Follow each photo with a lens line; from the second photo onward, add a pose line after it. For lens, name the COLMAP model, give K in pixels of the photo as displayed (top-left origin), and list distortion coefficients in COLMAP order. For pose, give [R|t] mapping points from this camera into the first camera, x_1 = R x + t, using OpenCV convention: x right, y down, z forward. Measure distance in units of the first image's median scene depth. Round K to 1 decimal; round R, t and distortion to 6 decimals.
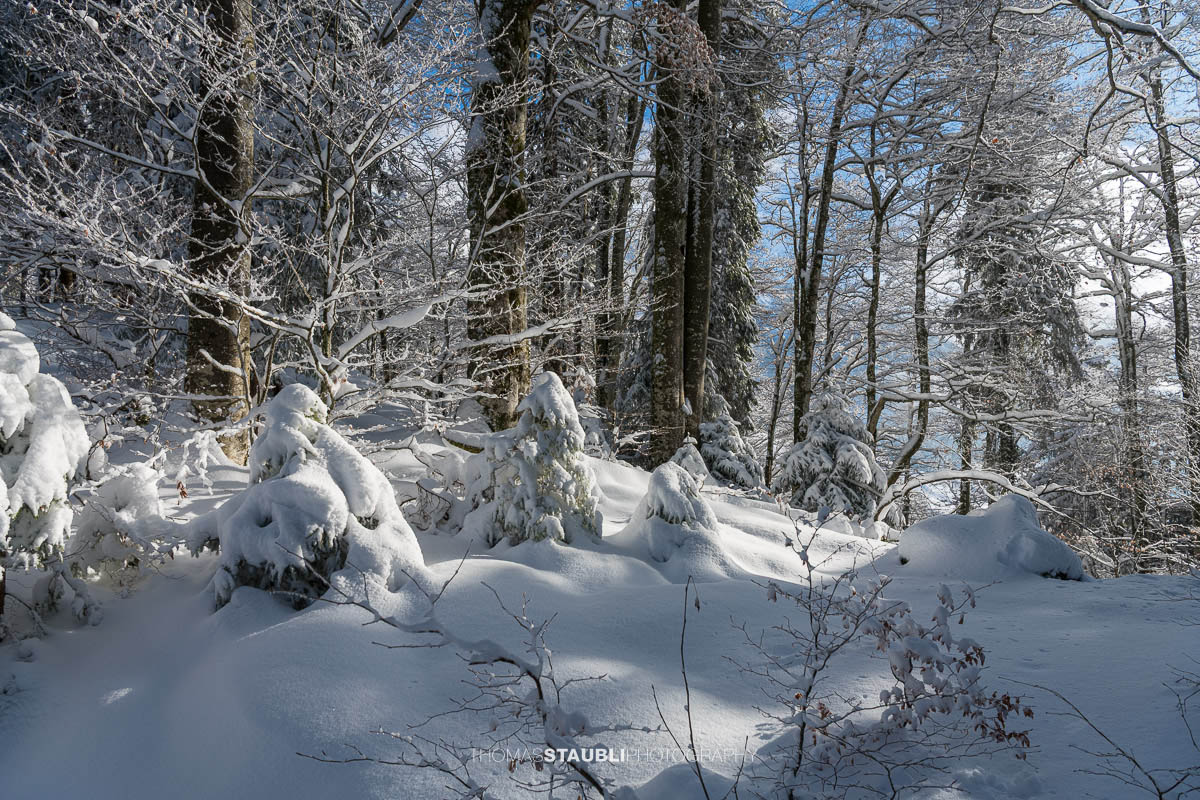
lens RADIAL K [[814.7, 0, 596.1], [0, 814.7, 400.1], [0, 0, 1]] dist [0.012829, -0.008924]
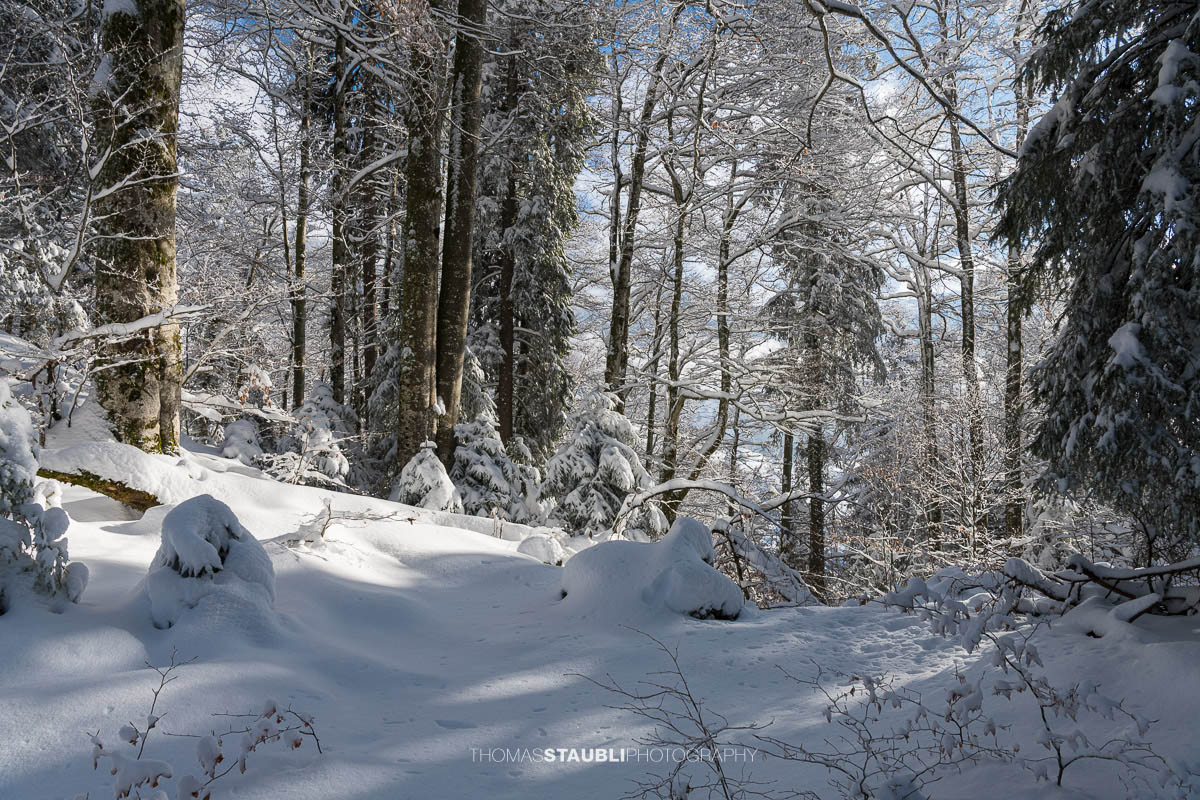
lens RADIAL K [[814.0, 0, 600.2], [0, 814.0, 403.4], [0, 0, 1]] dist [0.012409, -0.007908]
pose [[0.987164, 0.007388, 0.159539, 0.142245], [-0.010151, 0.999812, 0.016506, -0.011557], [-0.159388, -0.017914, 0.987054, 0.072454]]
